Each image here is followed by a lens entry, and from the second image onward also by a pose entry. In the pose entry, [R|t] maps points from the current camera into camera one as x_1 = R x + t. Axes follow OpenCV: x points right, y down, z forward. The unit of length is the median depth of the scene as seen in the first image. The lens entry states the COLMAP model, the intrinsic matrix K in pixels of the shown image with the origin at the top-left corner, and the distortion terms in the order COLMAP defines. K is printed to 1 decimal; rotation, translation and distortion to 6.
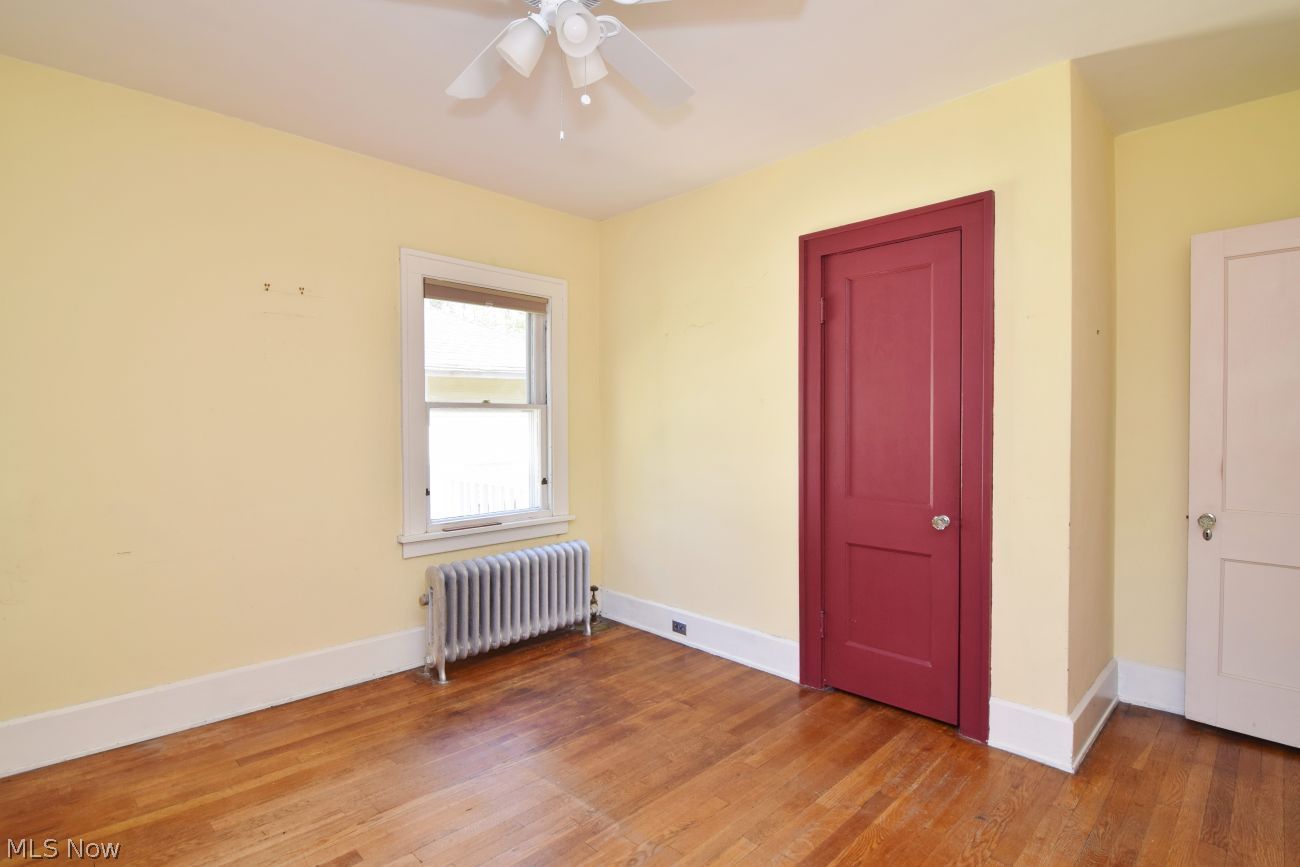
lens RADIAL K [[632.0, 0, 650.5], [0, 632.0, 431.5], [0, 0, 1]] dist [-0.010888, -0.005887]
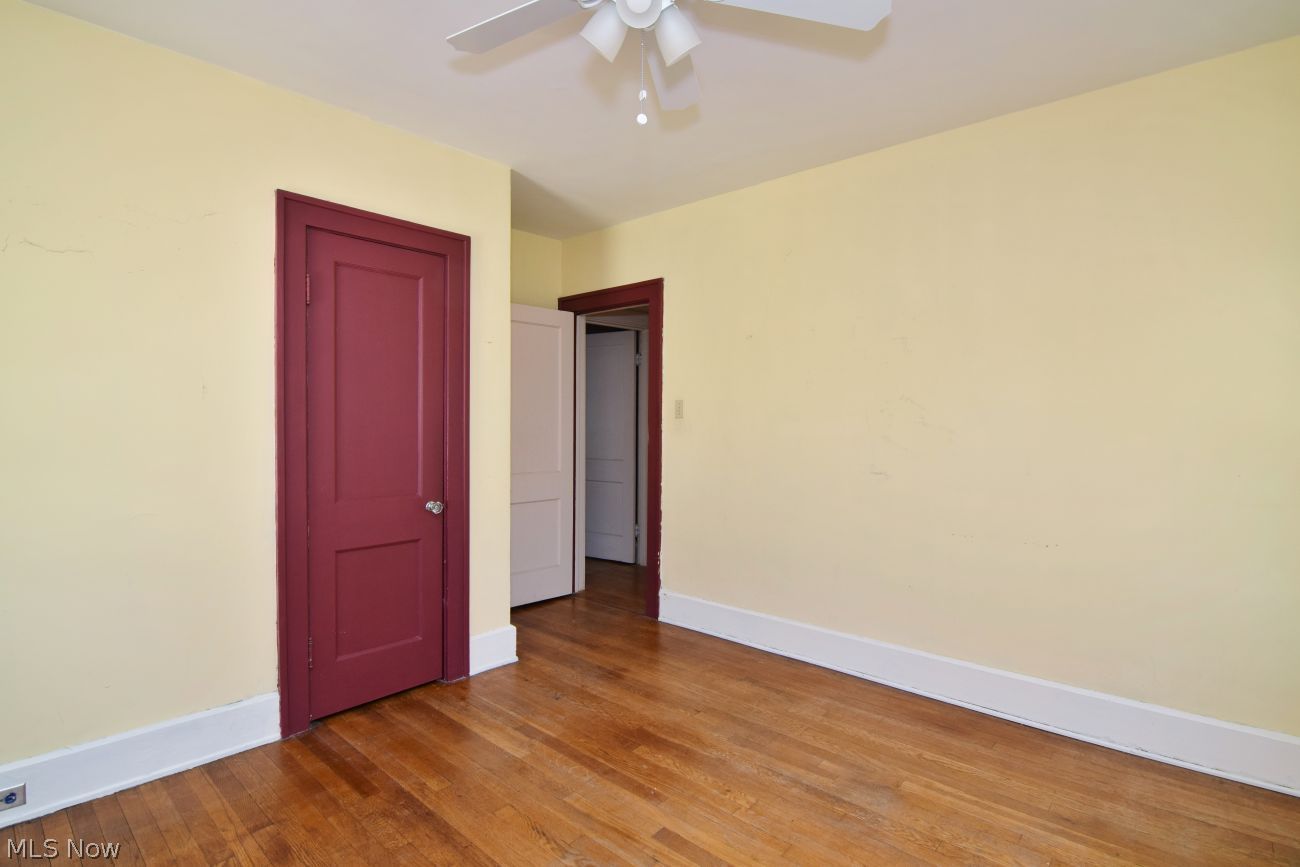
lens RADIAL K [[632.0, 0, 650.7], [0, 632.0, 429.4], [0, 0, 1]] dist [-0.010888, -0.005887]
pose [[-0.055781, -0.012271, 0.998368, -0.690763], [0.008059, 0.999886, 0.012740, -0.008295], [-0.998411, 0.008757, -0.055675, 0.657575]]
